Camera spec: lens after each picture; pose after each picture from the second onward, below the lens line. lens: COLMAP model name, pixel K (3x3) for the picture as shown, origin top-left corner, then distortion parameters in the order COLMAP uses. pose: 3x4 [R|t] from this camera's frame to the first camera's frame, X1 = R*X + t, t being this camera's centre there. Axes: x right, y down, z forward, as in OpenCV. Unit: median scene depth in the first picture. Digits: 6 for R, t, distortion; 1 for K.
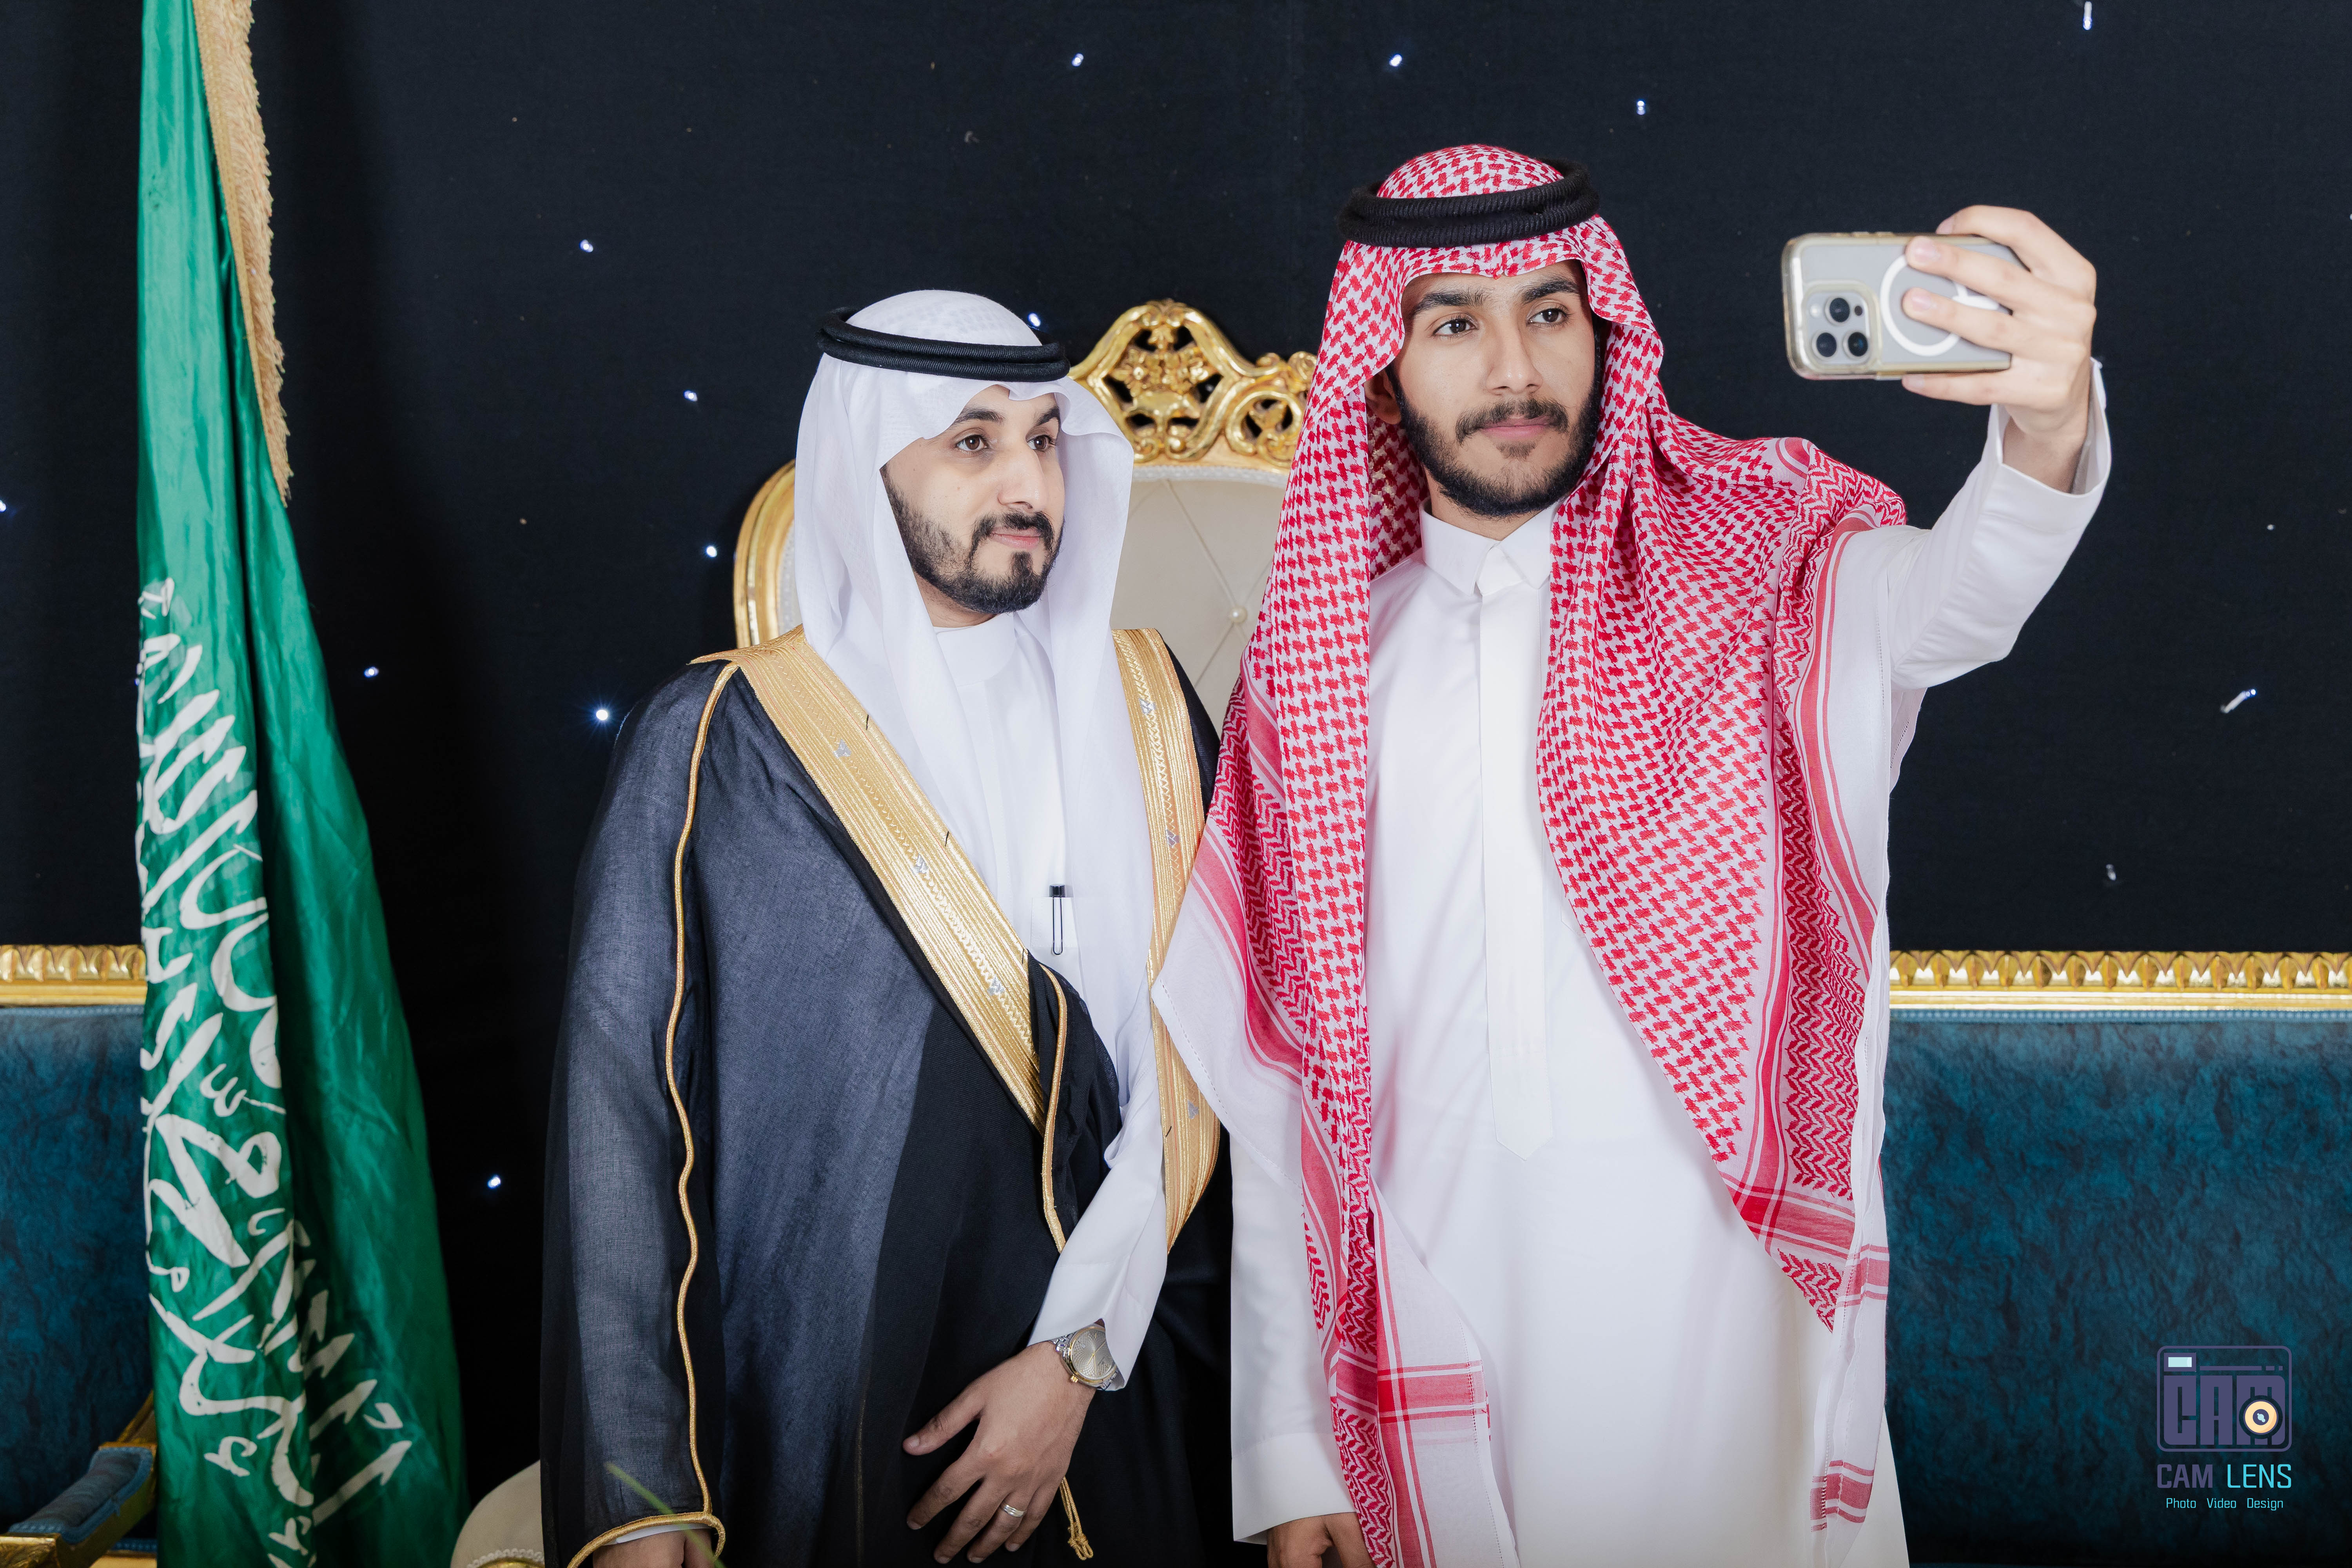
lens RADIAL K [[3685.7, 0, 1176.0], [0, 3685.7, 784.0], [0, 0, 1]] dist [-0.011002, 0.162255]
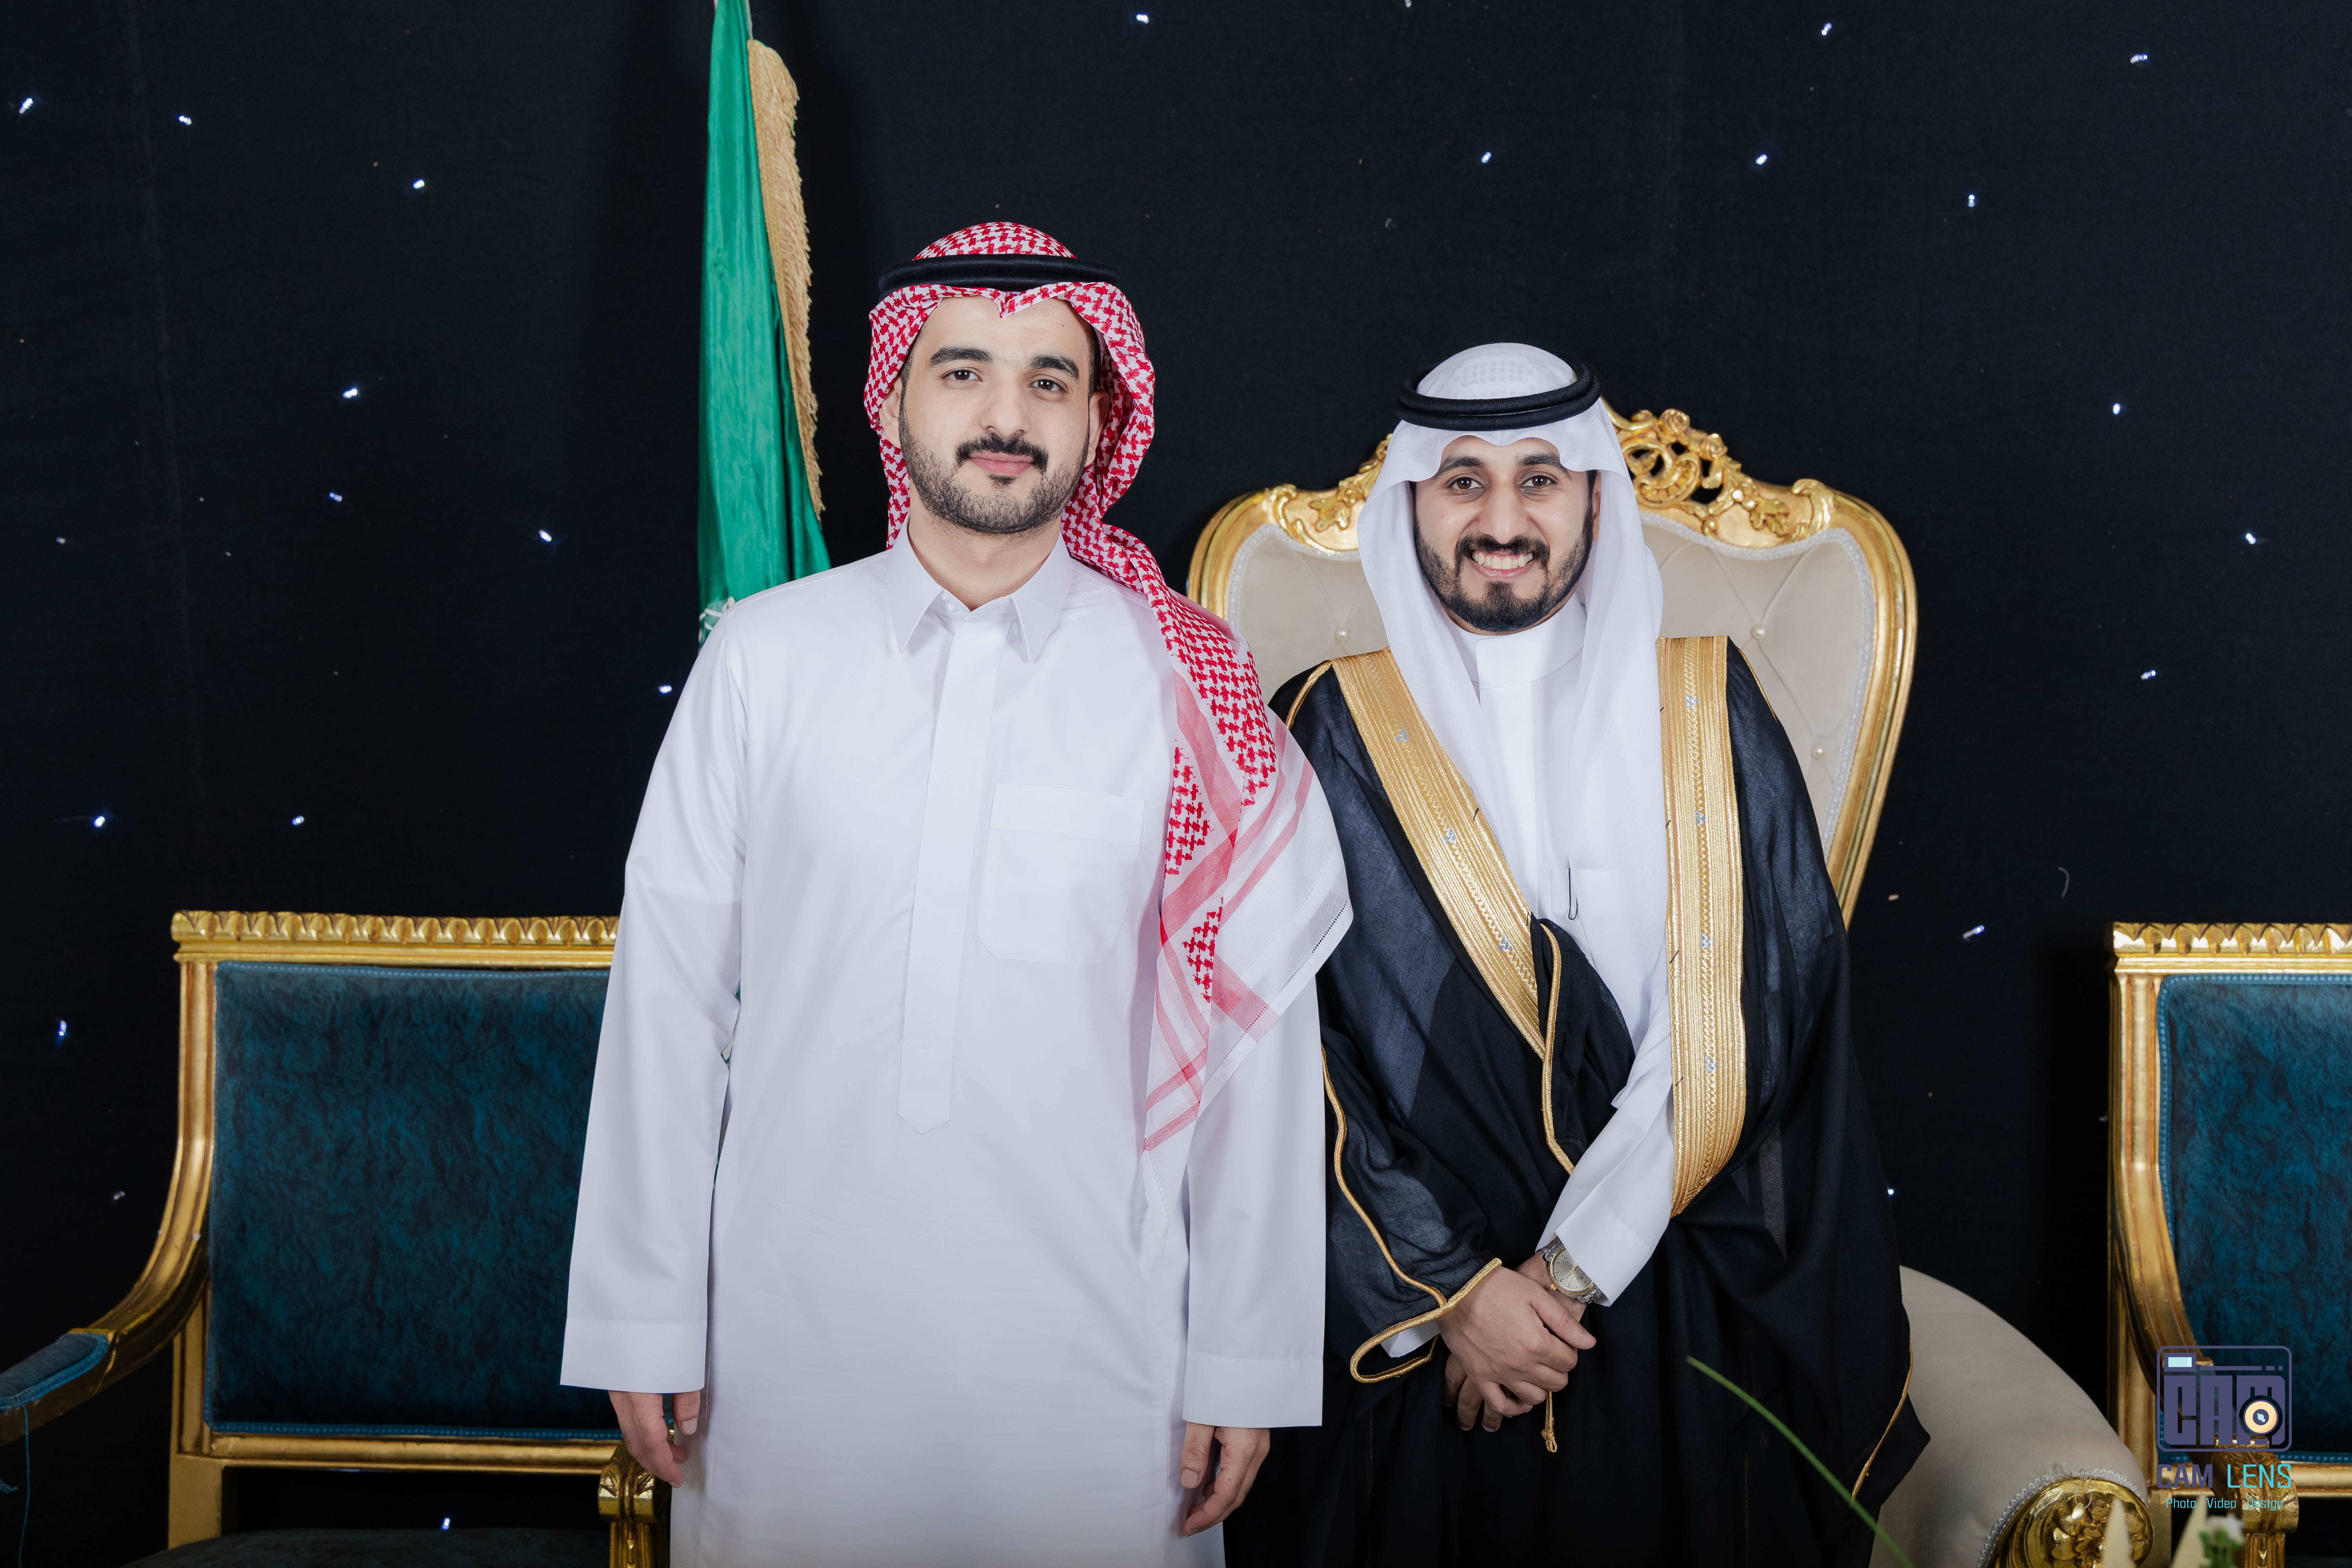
lens RADIAL K [[3149.7, 0, 1191.5], [0, 3149.7, 755.9], [0, 0, 1]] dist [0.005676, -0.002019]
pose [[0.999674, 0.003331, 0.025326, -0.153457], [-0.002986, 0.999902, -0.013655, 0.006909], [-0.025369, 0.013575, 0.999586, 0.009896]]
